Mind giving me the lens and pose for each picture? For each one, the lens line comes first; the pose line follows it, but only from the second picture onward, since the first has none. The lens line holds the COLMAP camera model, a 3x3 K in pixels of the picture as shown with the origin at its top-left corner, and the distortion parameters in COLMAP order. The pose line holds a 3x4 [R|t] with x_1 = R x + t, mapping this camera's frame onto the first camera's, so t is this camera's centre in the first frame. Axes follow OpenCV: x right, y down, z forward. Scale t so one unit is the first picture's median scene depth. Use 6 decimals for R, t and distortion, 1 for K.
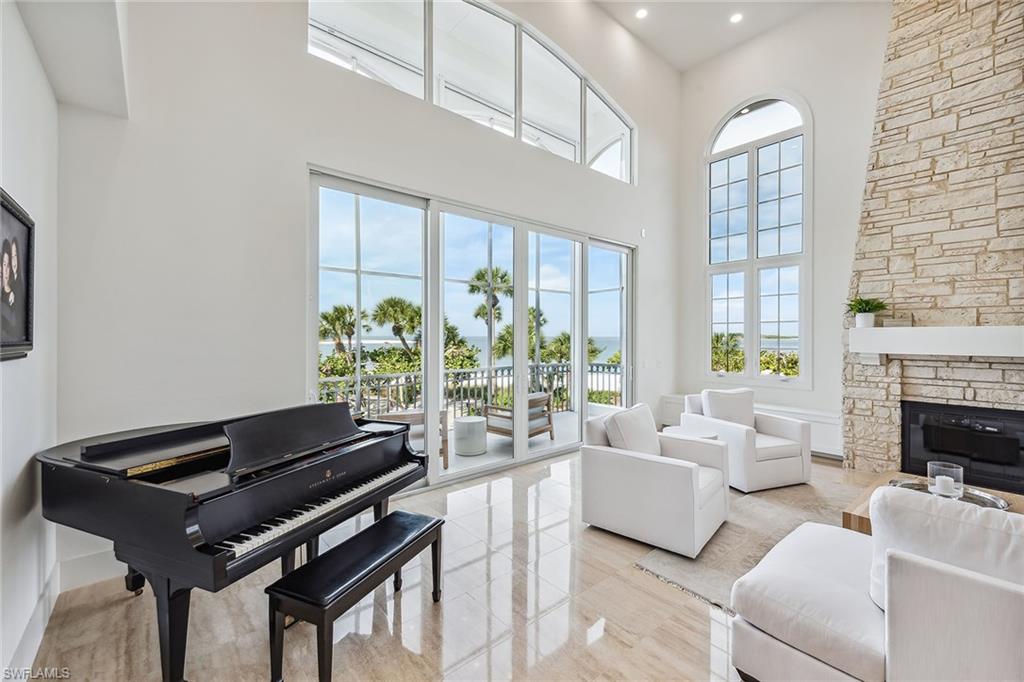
lens RADIAL K [[426.2, 0, 516.9], [0, 426.2, 333.1], [0, 0, 1]] dist [0.019054, -0.000488]
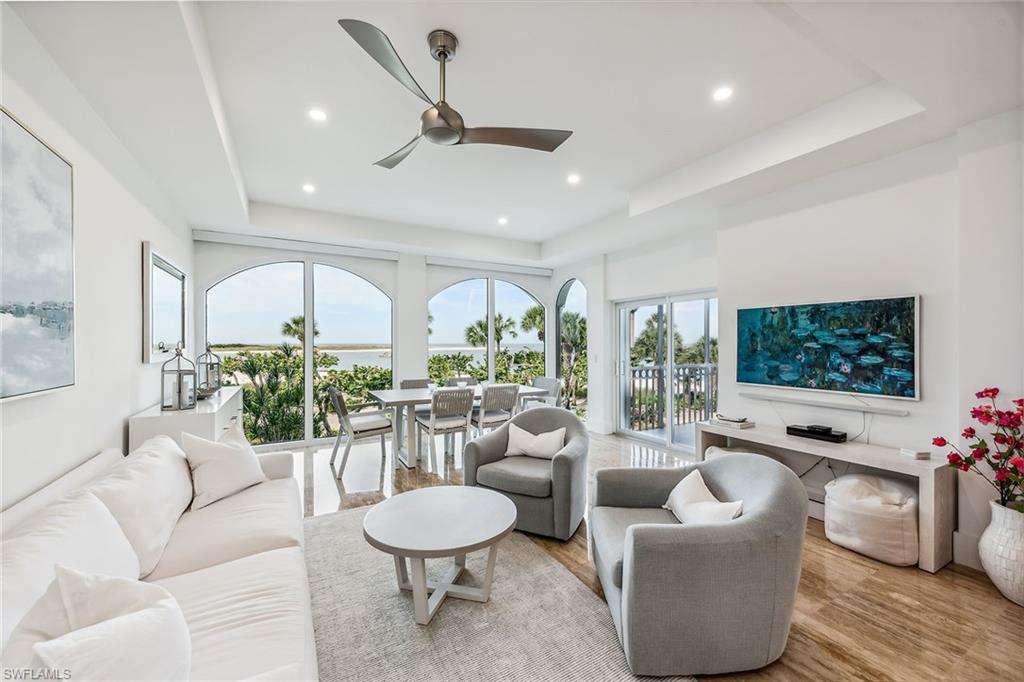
lens RADIAL K [[404.5, 0, 509.5], [0, 404.5, 342.0], [0, 0, 1]] dist [0.006338, 0.000383]
pose [[0.974105, -0.004486, -0.226050, -0.722500], [0.005749, 0.999971, 0.004933, 0.027977], [0.226021, -0.006105, 0.974103, -0.306989]]
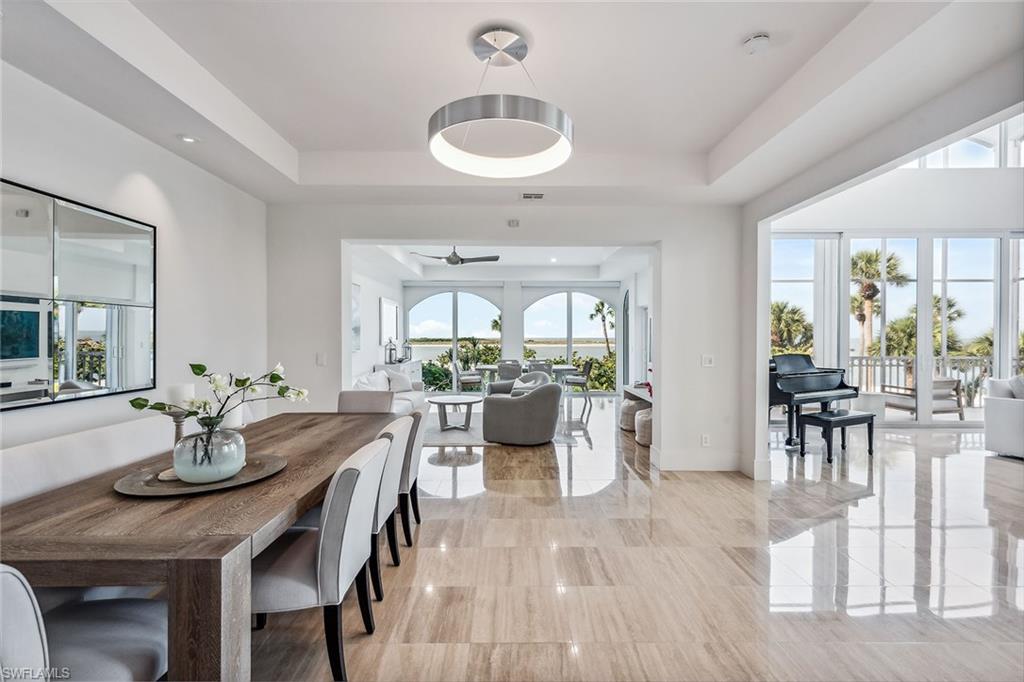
lens RADIAL K [[441.8, 0, 503.4], [0, 441.8, 339.3], [0, 0, 1]] dist [0.007705, -0.000581]
pose [[0.742715, 0.000854, -0.669607, -0.029855], [0.006756, 0.999939, 0.008769, 0.026068], [0.669574, -0.011036, 0.742663, -0.707540]]
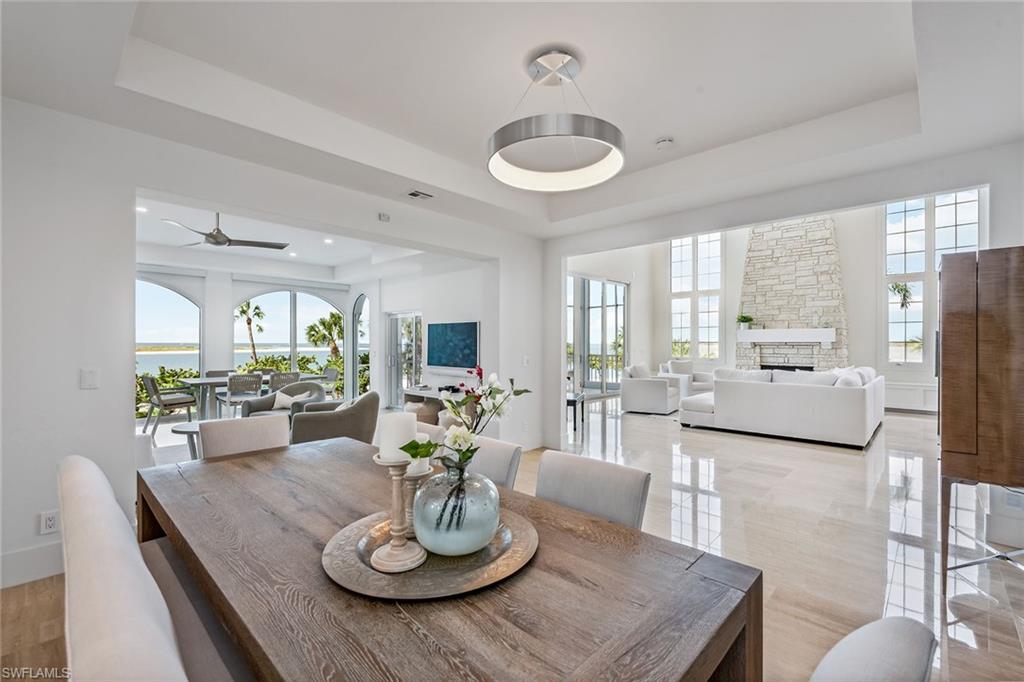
lens RADIAL K [[441.8, 0, 508.6], [0, 441.8, 339.7], [0, 0, 1]] dist [0.007705, -0.000581]
pose [[0.997351, -0.002014, 0.072714, -0.380833], [0.001923, 0.999997, 0.001324, 0.024087], [-0.072717, -0.001180, 0.997352, -0.832475]]
